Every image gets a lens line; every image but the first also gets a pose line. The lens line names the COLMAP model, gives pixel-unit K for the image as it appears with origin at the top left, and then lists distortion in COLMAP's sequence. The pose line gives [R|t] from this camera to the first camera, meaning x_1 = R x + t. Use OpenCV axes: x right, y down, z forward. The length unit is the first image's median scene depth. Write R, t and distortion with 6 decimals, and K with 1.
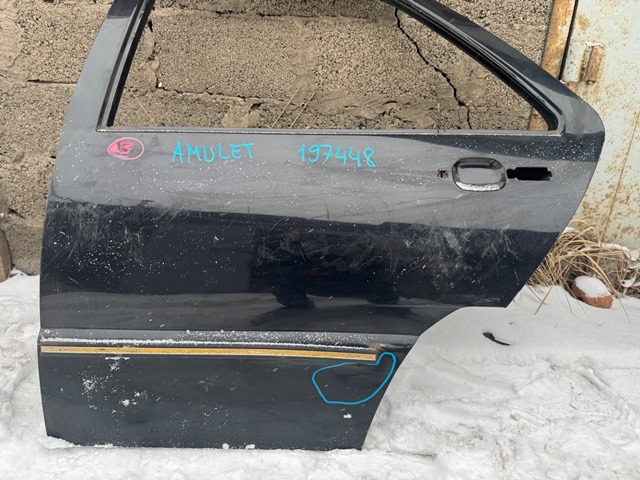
lens RADIAL K [[465.9, 0, 329.1], [0, 465.9, 222.5], [0, 0, 1]] dist [-0.007400, -0.012674]
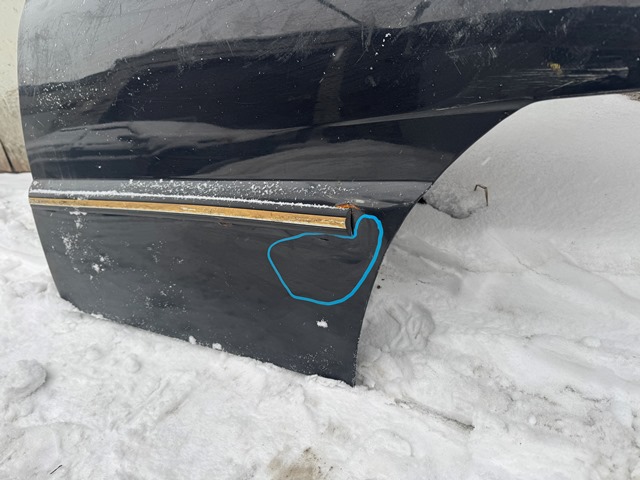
lens RADIAL K [[465.9, 0, 319.8], [0, 465.9, 237.5], [0, 0, 1]] dist [-0.007400, -0.012674]
pose [[0.807516, 0.036138, -0.588738, 0.366840], [0.038006, 0.992860, 0.113073, 0.231374], [0.588620, -0.113684, 0.800376, 0.517679]]
